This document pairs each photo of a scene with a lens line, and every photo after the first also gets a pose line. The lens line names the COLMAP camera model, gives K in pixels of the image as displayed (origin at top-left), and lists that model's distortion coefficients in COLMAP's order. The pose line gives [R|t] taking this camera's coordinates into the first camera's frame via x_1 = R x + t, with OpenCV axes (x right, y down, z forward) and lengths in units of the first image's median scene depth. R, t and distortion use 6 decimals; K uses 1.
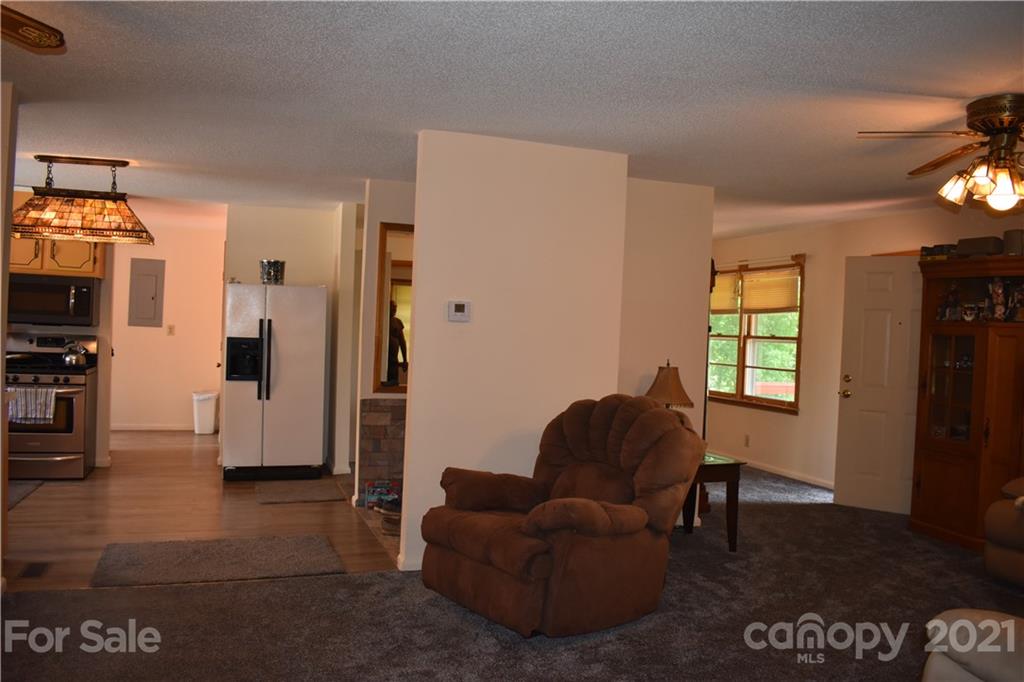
lens RADIAL K [[811.8, 0, 512.0], [0, 811.8, 341.0], [0, 0, 1]] dist [-0.101563, 0.038452]
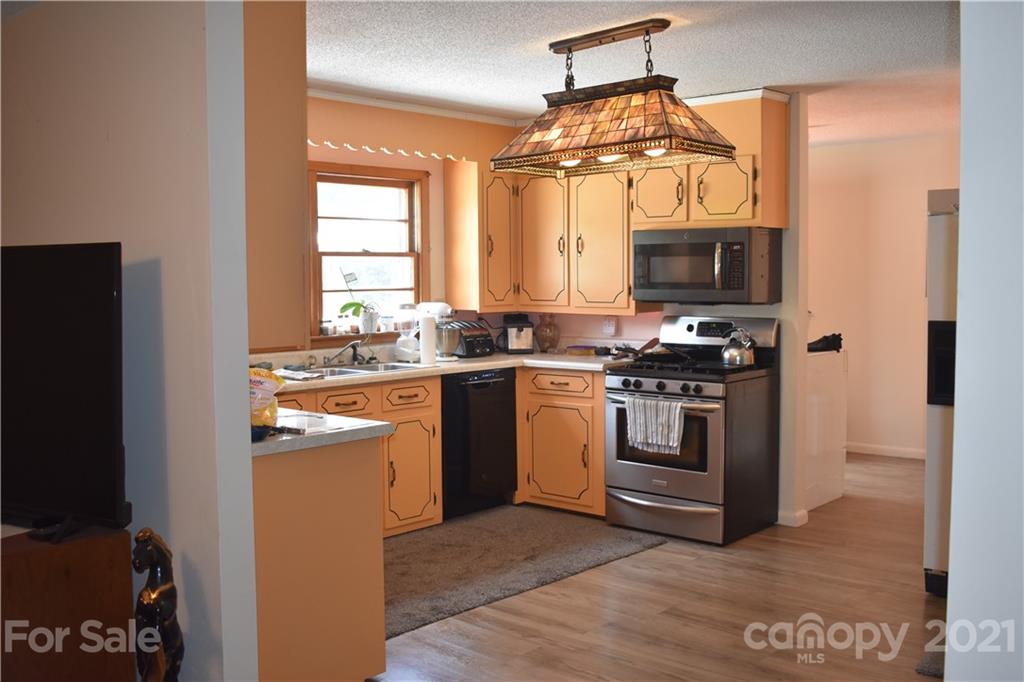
lens RADIAL K [[1007.9, 0, 512.0], [0, 1007.9, 341.0], [0, 0, 1]] dist [-0.060015, -0.012929]
pose [[0.490597, 0.007288, -0.871356, 0.079509], [0.019525, 0.999622, 0.019354, -0.009233], [0.871168, -0.026508, 0.490269, 0.470530]]
